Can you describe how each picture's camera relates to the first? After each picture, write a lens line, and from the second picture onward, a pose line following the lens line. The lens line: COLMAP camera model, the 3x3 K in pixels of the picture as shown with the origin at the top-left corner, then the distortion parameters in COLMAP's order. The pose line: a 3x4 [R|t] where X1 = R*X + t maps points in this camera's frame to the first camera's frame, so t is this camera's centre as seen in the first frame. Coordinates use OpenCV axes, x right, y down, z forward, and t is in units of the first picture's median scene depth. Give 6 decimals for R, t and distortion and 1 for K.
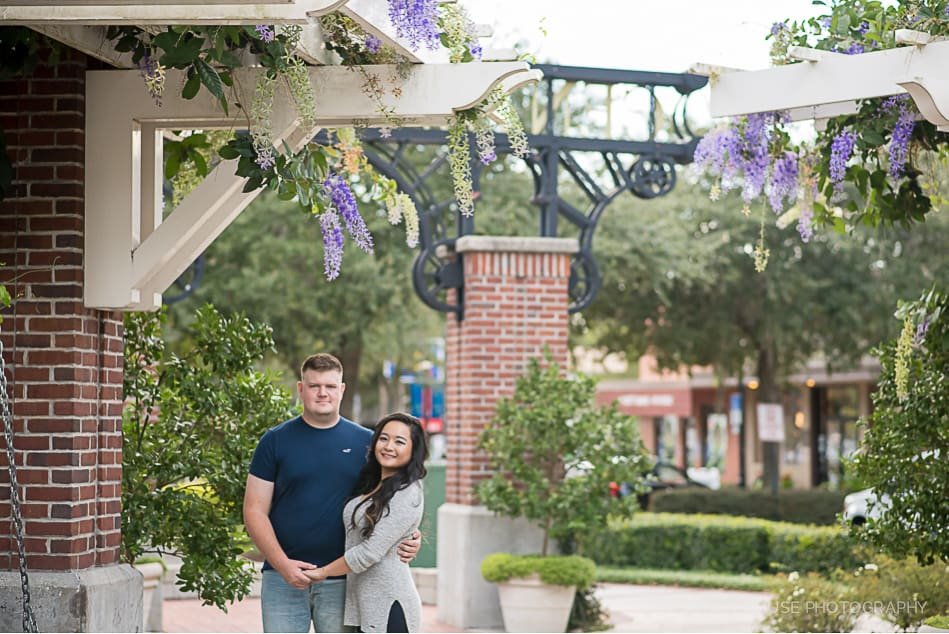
lens RADIAL K [[2153.2, 0, 474.0], [0, 2153.2, 317.4], [0, 0, 1]] dist [0.046995, 0.000000]
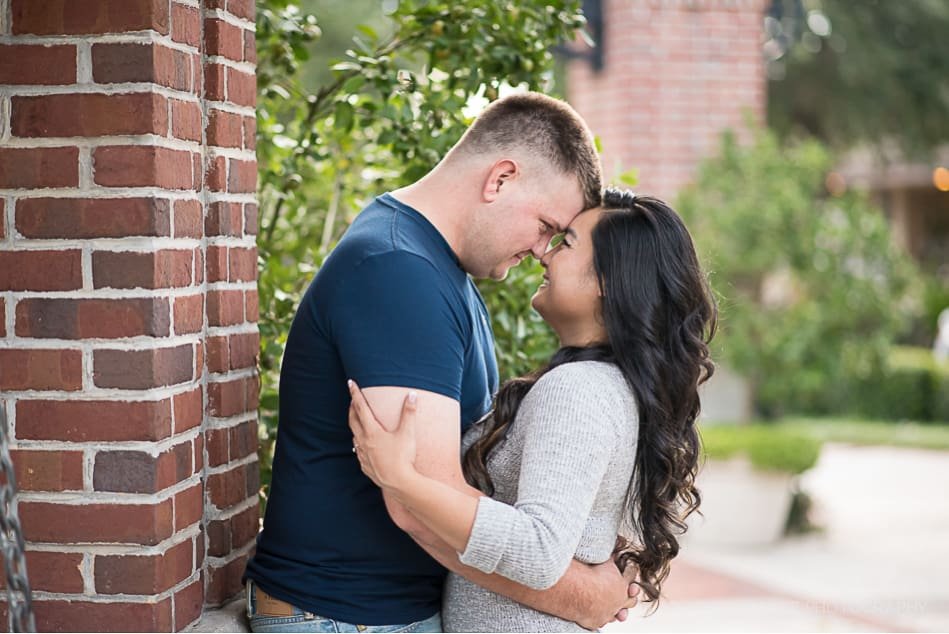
lens RADIAL K [[2153.2, 0, 475.0], [0, 2153.2, 316.7], [0, 0, 1]] dist [0.046995, 0.000000]
pose [[0.998813, -0.011253, 0.047384, -0.151759], [0.007177, 0.996326, 0.085335, 0.037355], [-0.048170, -0.084894, 0.995225, 0.662080]]
